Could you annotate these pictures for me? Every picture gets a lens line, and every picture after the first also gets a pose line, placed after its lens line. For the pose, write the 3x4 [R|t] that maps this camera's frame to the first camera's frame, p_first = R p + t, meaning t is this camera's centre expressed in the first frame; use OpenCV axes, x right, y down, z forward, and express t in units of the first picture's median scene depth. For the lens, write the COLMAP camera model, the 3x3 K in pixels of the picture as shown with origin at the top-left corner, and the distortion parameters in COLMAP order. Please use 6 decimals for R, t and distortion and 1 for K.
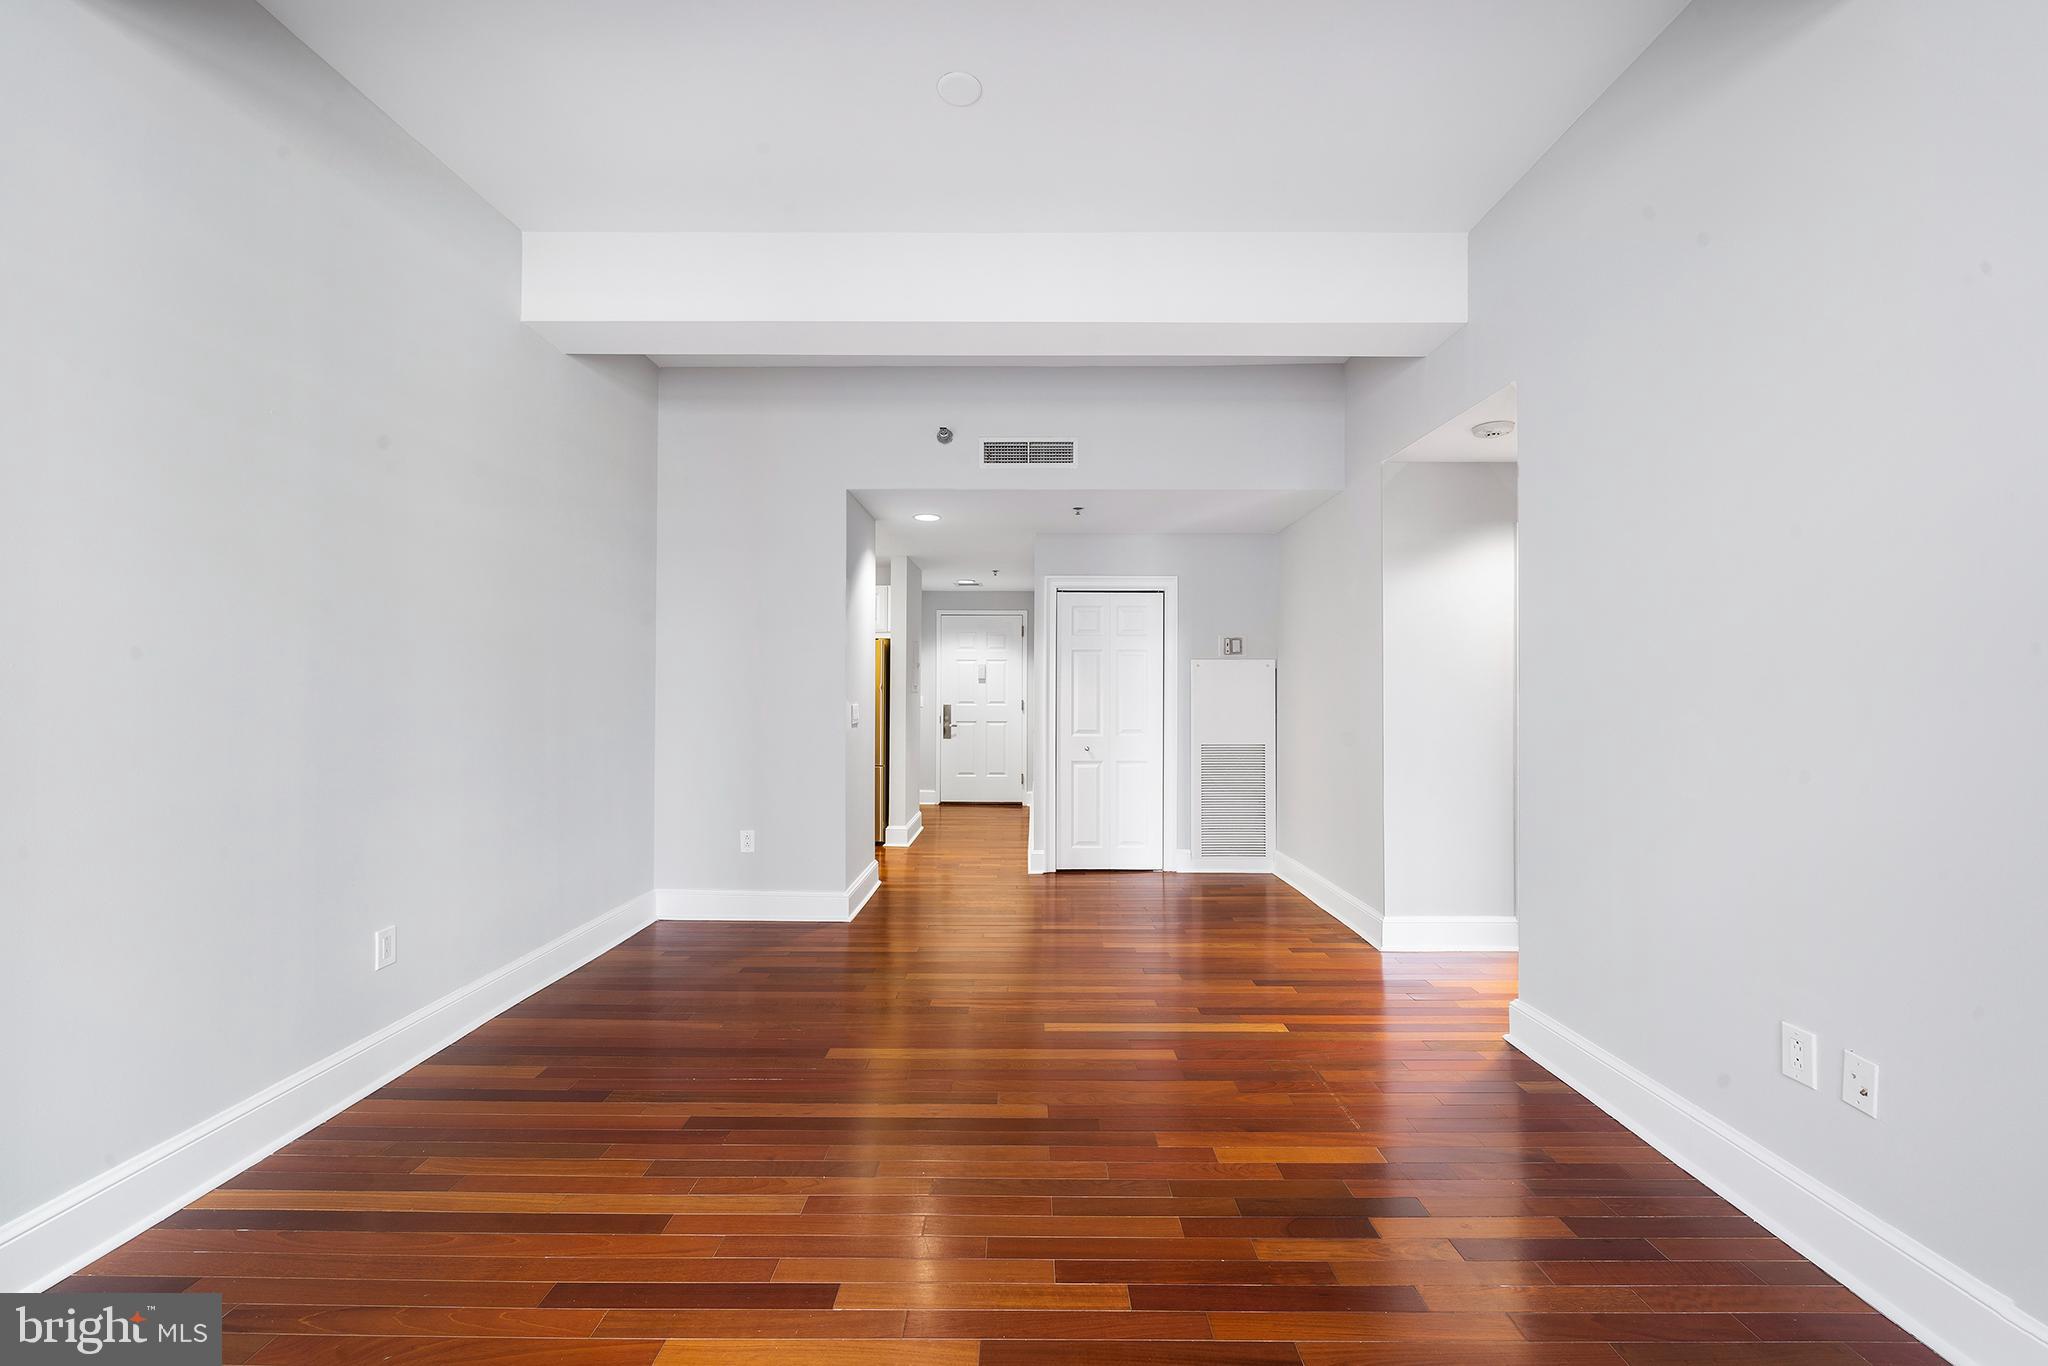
lens RADIAL K [[807.4, 0, 1028.4], [0, 807.4, 678.3], [0, 0, 1]] dist [-0.000171, -0.000116]
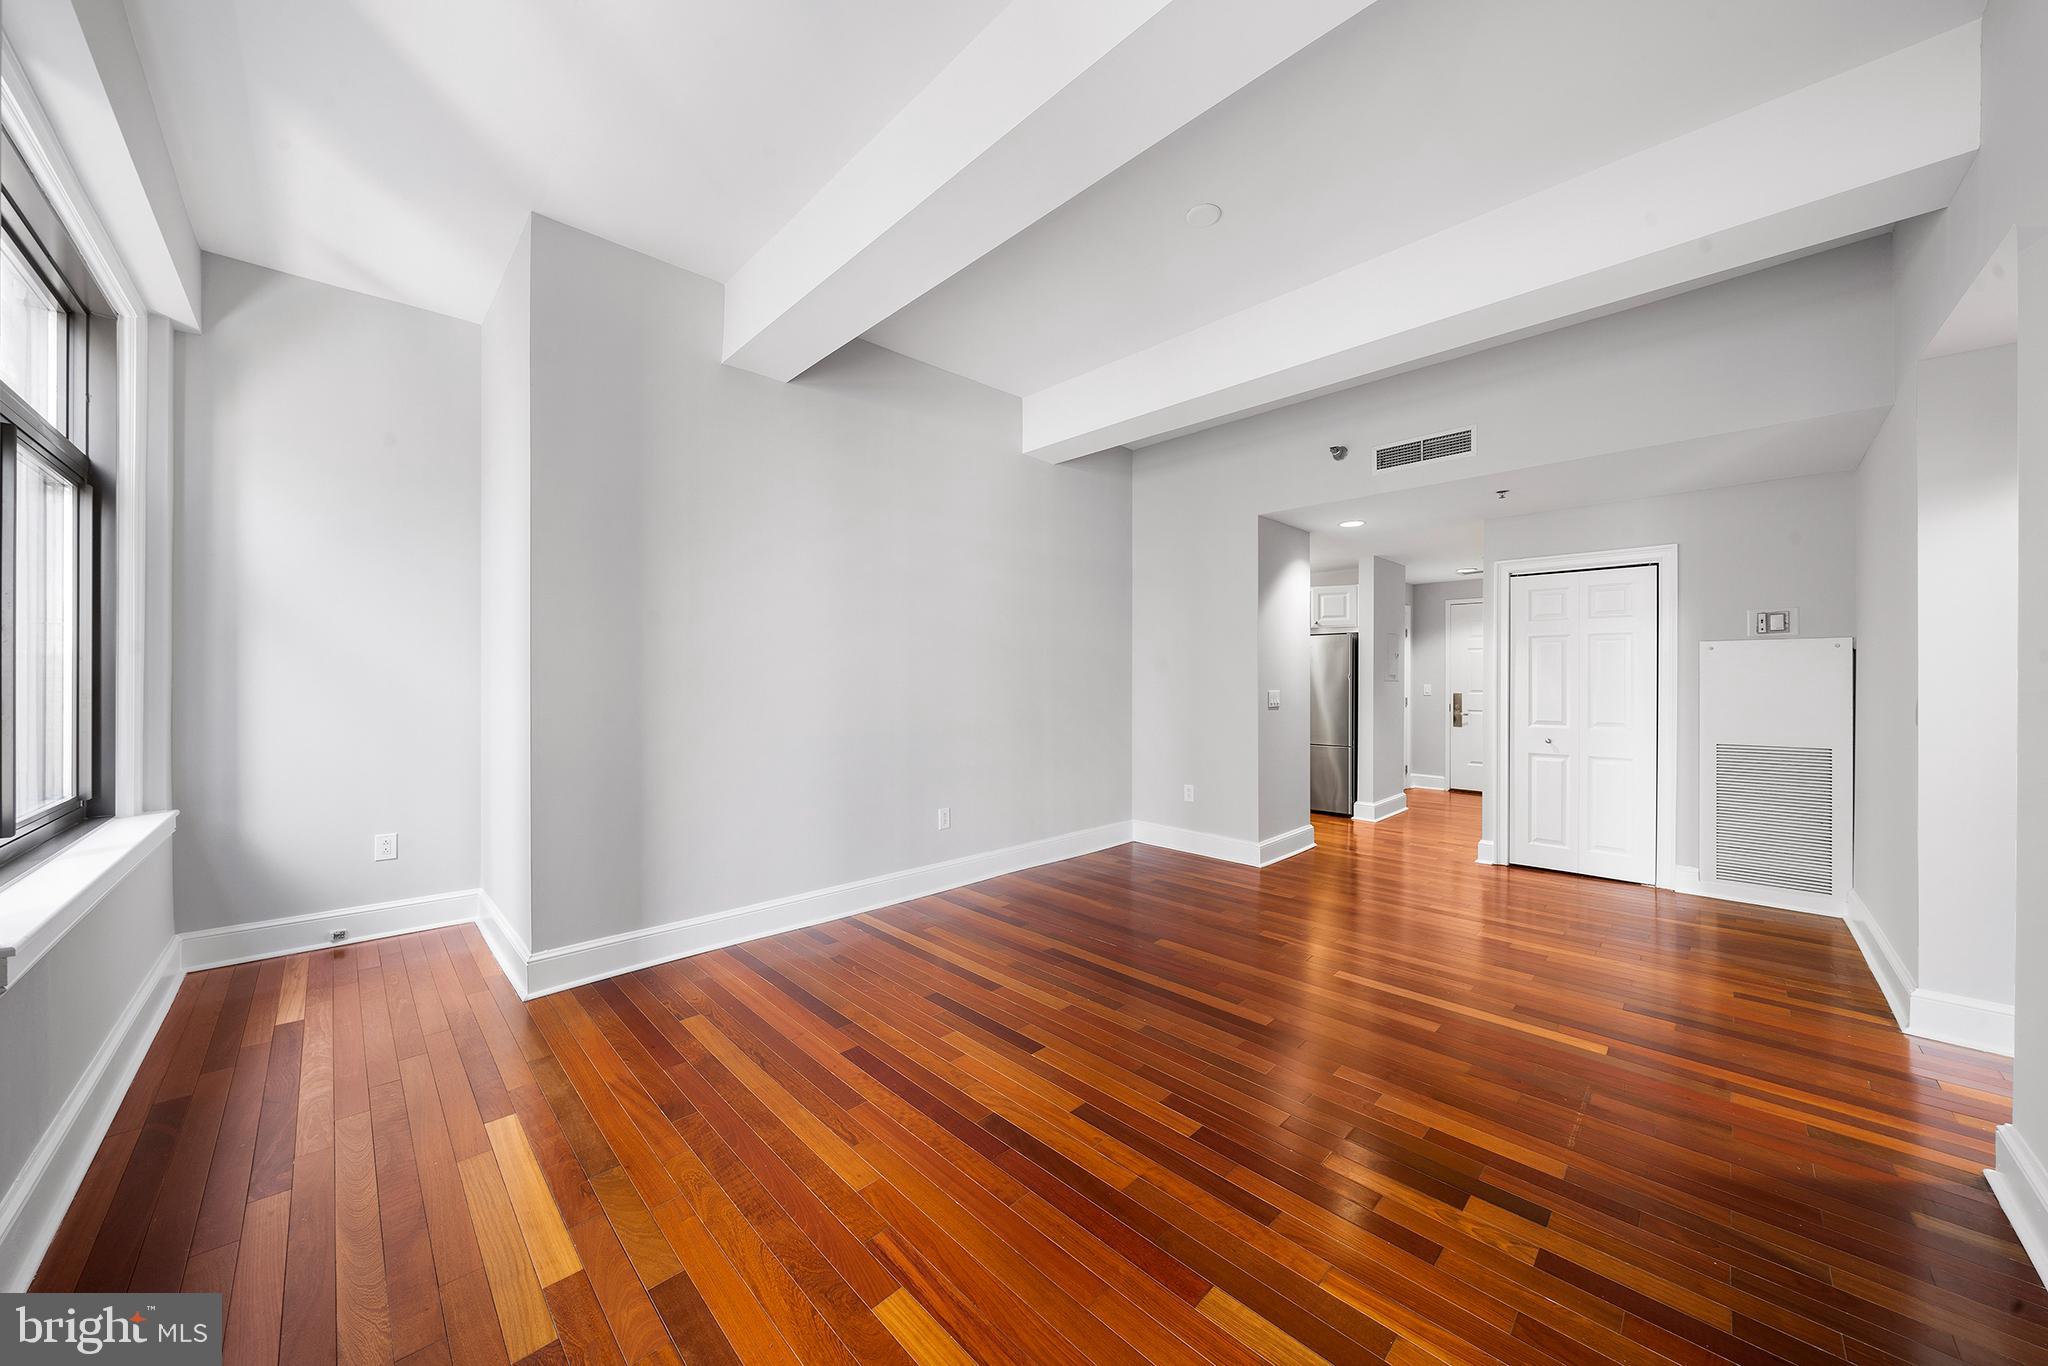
lens RADIAL K [[705.6, 0, 1034.2], [0, 705.6, 679.4], [0, 0, 1]] dist [-0.000860, -0.000139]
pose [[0.713220, -0.003199, -0.700933, 0.223742], [0.013236, 0.999873, 0.008905, 0.000434], [0.700816, -0.015629, 0.713171, -0.003620]]
